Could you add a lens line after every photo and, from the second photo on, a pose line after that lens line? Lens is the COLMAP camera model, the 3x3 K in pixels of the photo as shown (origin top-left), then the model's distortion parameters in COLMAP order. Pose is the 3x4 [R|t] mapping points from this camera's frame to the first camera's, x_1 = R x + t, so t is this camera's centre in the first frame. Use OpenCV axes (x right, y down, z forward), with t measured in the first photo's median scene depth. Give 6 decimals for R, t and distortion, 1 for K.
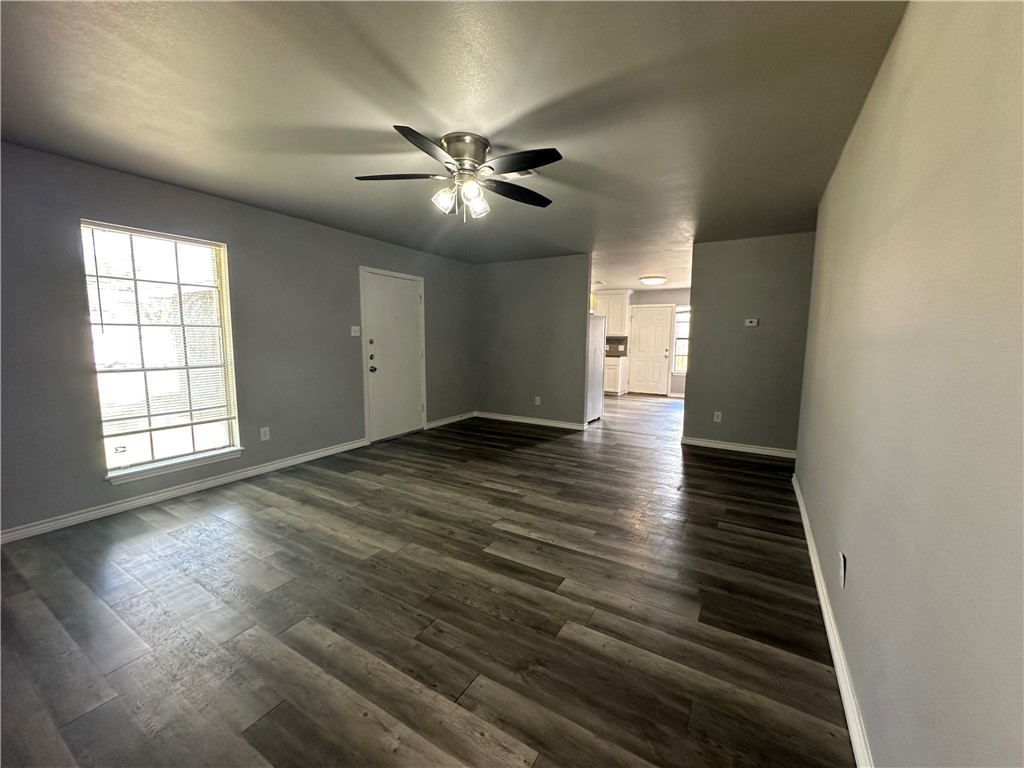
lens RADIAL K [[408.6, 0, 512.8], [0, 408.6, 384.9], [0, 0, 1]] dist [-0.001830, 0.000242]
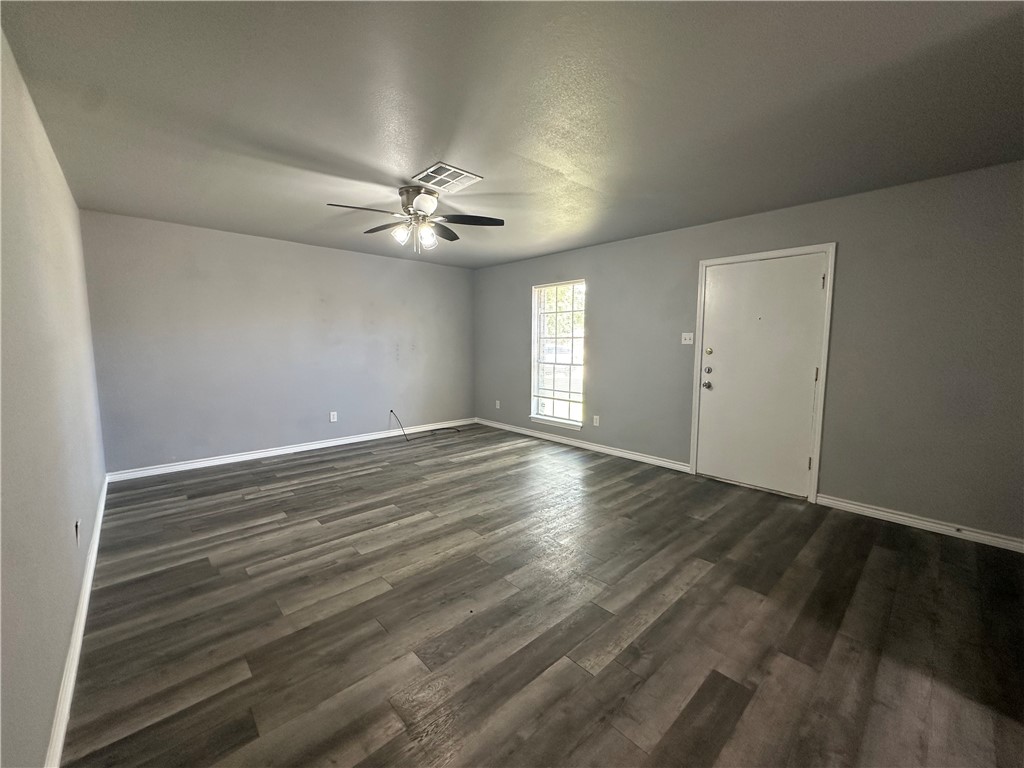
lens RADIAL K [[408.6, 0, 512.8], [0, 408.6, 384.9], [0, 0, 1]] dist [-0.001830, 0.000242]
pose [[-0.278630, 0.091361, -0.956043, 0.809999], [-0.116701, 0.984868, 0.128127, -0.147425], [0.953282, 0.147271, -0.263752, 1.284314]]
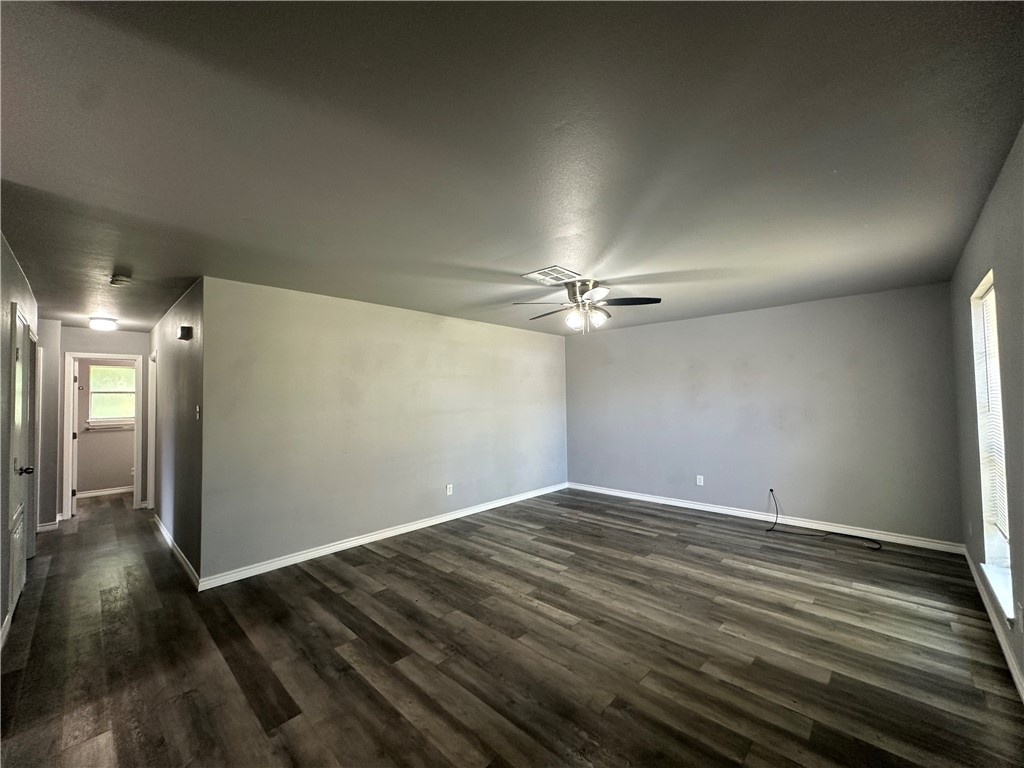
lens RADIAL K [[408.6, 0, 512.8], [0, 408.6, 384.9], [0, 0, 1]] dist [-0.001830, 0.000242]
pose [[-0.976099, 0.013631, 0.216899, -0.141722], [0.031266, 0.996457, 0.078082, -0.260935], [-0.215066, 0.082997, -0.973066, 1.904033]]
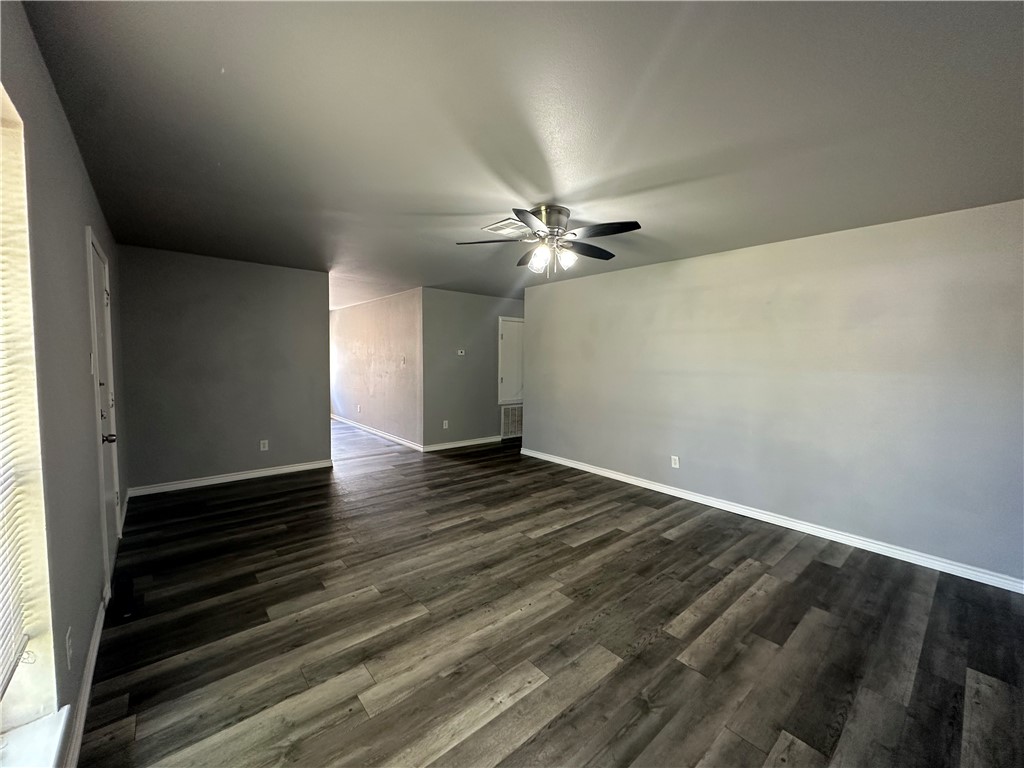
lens RADIAL K [[408.6, 0, 512.8], [0, 408.6, 384.9], [0, 0, 1]] dist [-0.001830, 0.000242]
pose [[0.314344, -0.066890, 0.946949, -0.979068], [0.095540, 0.994679, 0.038546, -0.113870], [-0.944489, 0.078355, 0.319063, 0.573605]]
